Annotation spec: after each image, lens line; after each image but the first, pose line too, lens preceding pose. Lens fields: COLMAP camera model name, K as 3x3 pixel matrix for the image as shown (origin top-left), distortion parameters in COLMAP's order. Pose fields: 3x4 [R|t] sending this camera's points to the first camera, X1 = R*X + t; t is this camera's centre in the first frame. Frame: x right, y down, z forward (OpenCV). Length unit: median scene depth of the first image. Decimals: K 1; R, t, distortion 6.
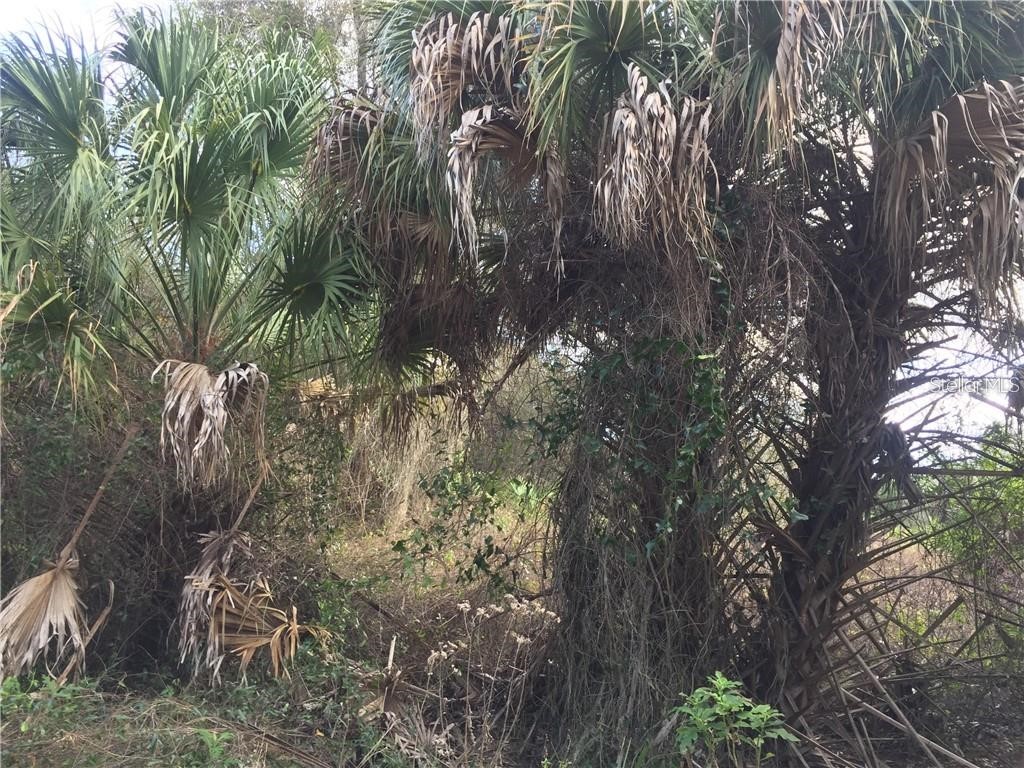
lens RADIAL K [[870.5, 0, 512.0], [0, 870.5, 384.0], [0, 0, 1]] dist [0.036953, -0.011219]
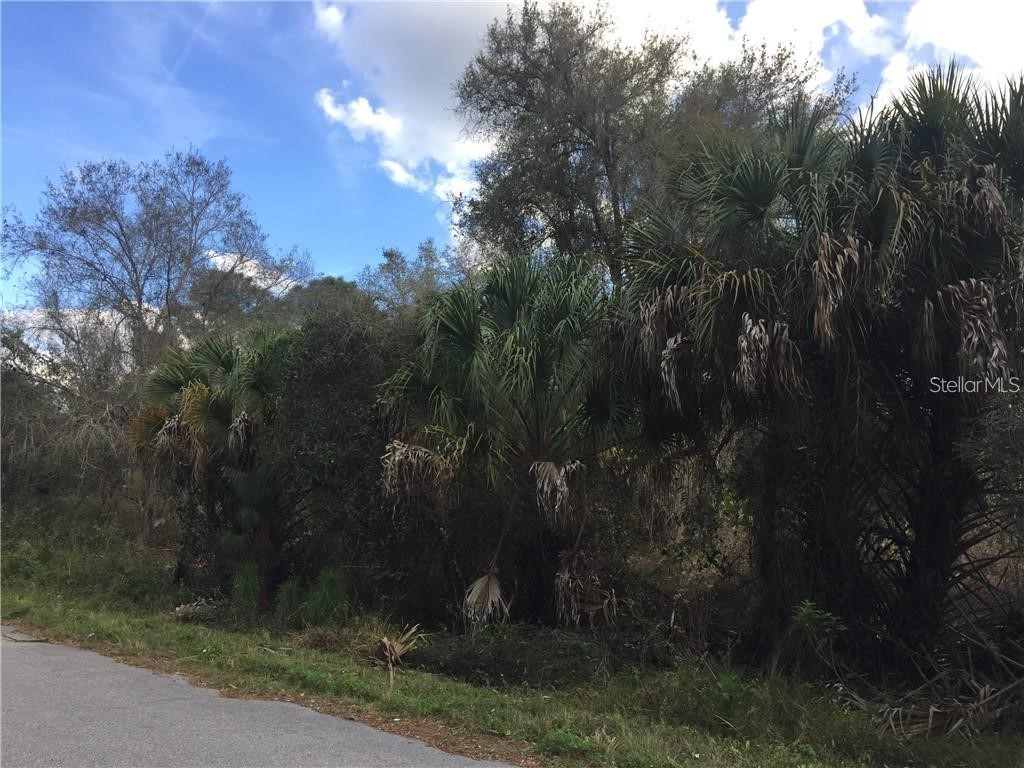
lens RADIAL K [[870.5, 0, 512.0], [0, 870.5, 384.0], [0, 0, 1]] dist [0.036953, -0.011219]
pose [[0.942640, -0.112150, -0.314408, 0.188118], [0.103881, 0.993660, -0.042990, -0.124325], [0.317236, 0.007863, 0.948314, -0.863653]]
